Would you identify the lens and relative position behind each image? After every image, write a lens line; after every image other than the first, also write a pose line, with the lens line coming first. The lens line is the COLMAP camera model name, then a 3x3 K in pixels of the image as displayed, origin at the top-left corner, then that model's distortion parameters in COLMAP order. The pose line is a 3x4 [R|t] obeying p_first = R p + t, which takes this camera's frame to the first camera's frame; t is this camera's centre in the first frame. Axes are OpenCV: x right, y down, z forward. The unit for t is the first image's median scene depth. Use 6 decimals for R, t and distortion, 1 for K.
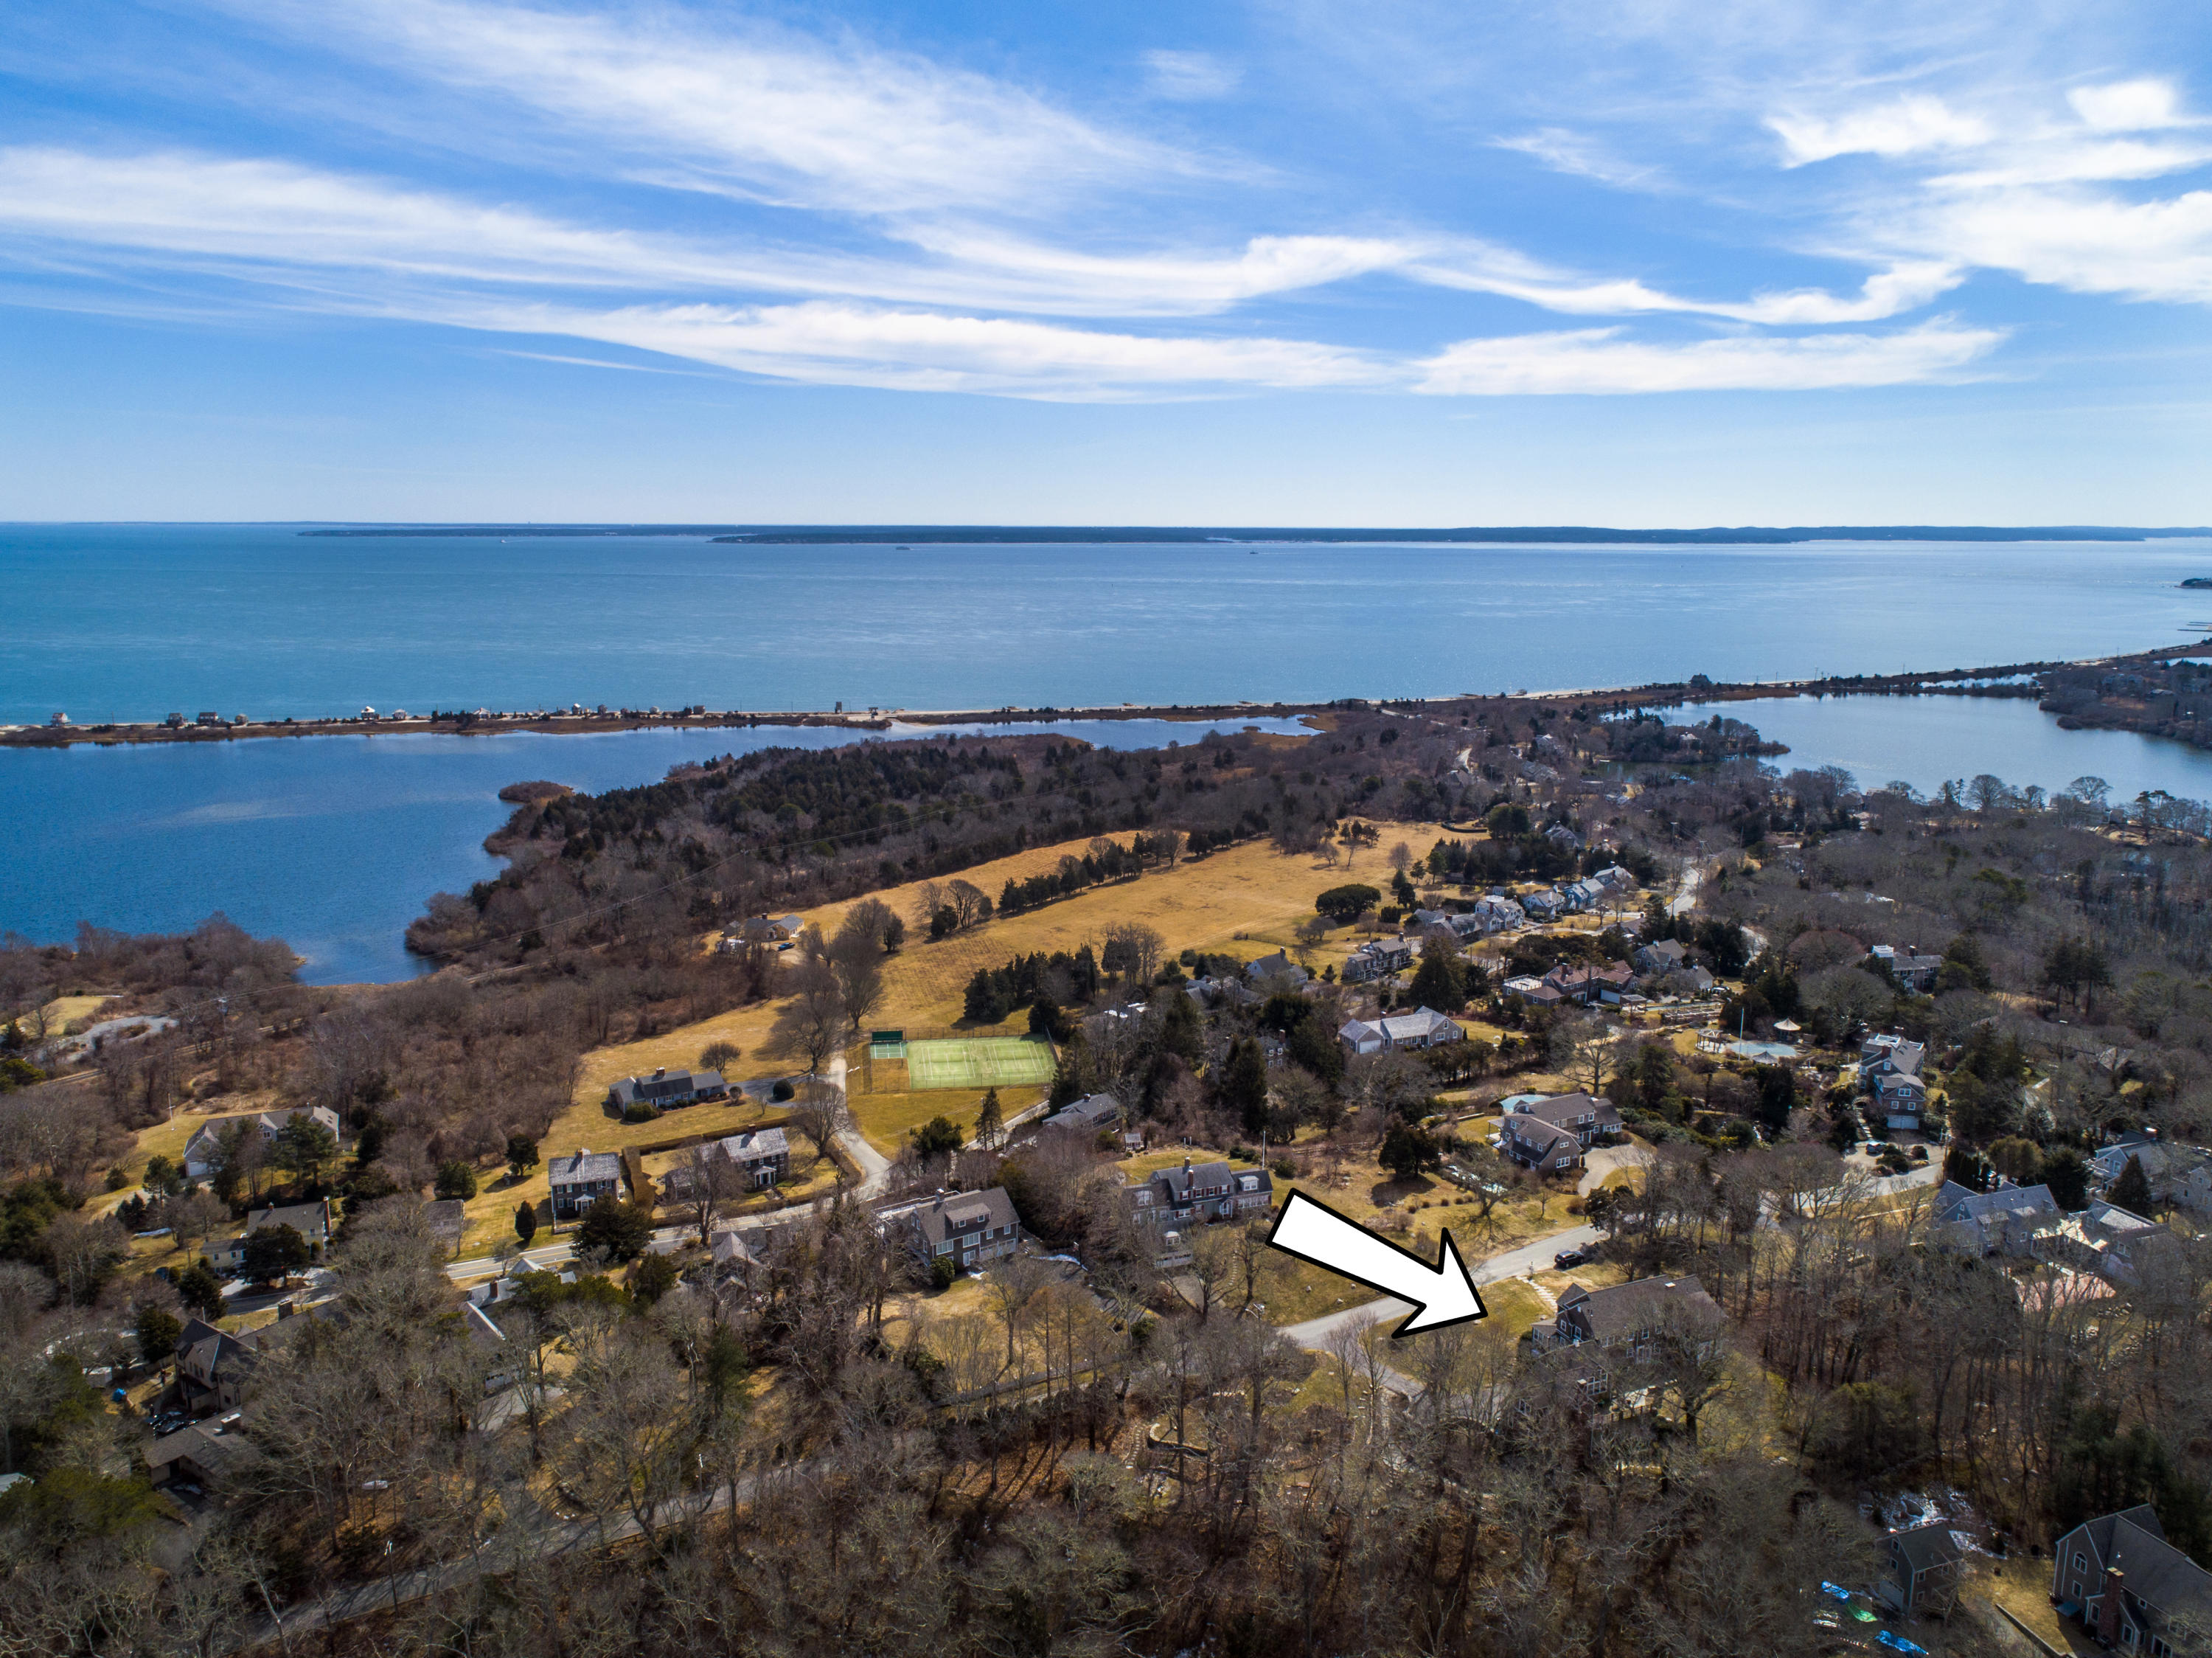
lens RADIAL K [[1664.2, 0, 1106.0], [0, 1664.2, 829.0], [0, 0, 1]] dist [-0.000445, 0.005044]
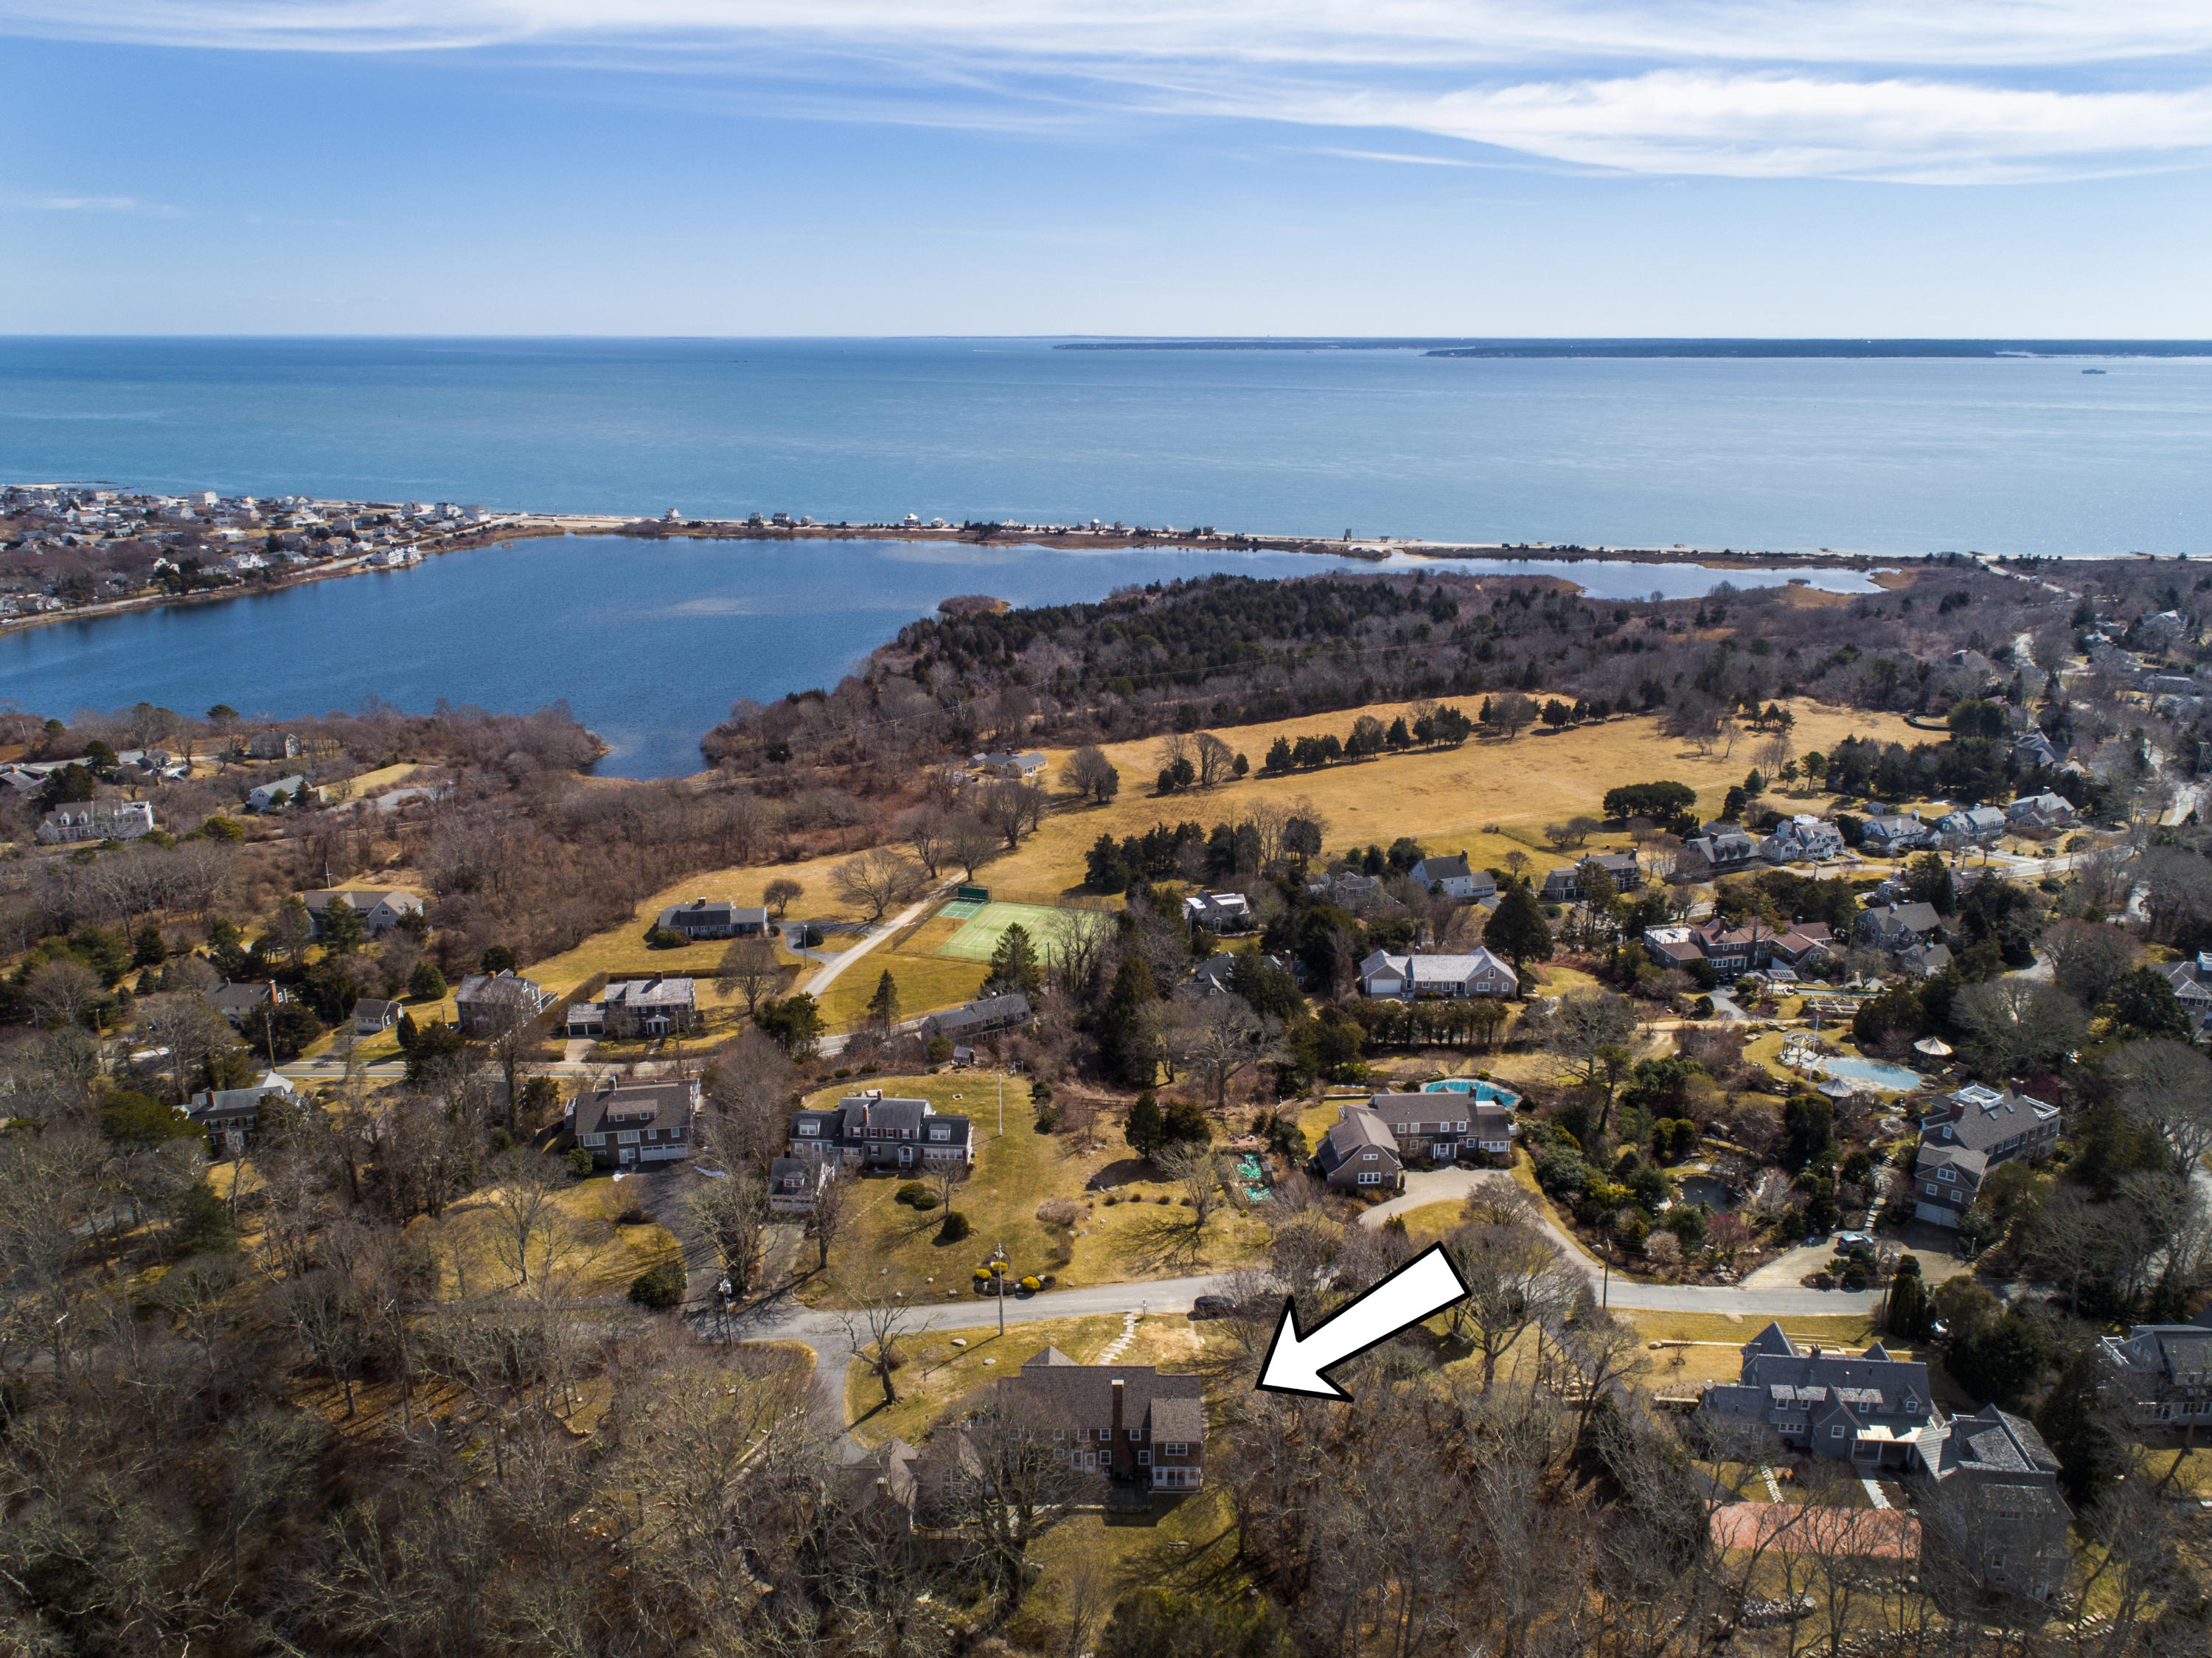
lens RADIAL K [[1664.2, 0, 1106.0], [0, 1664.2, 829.0], [0, 0, 1]] dist [-0.000445, 0.005044]
pose [[0.909791, 0.115945, -0.398543, 0.128341], [-0.072996, 0.989921, 0.121355, -0.013423], [0.408597, -0.081316, 0.909085, 0.071653]]
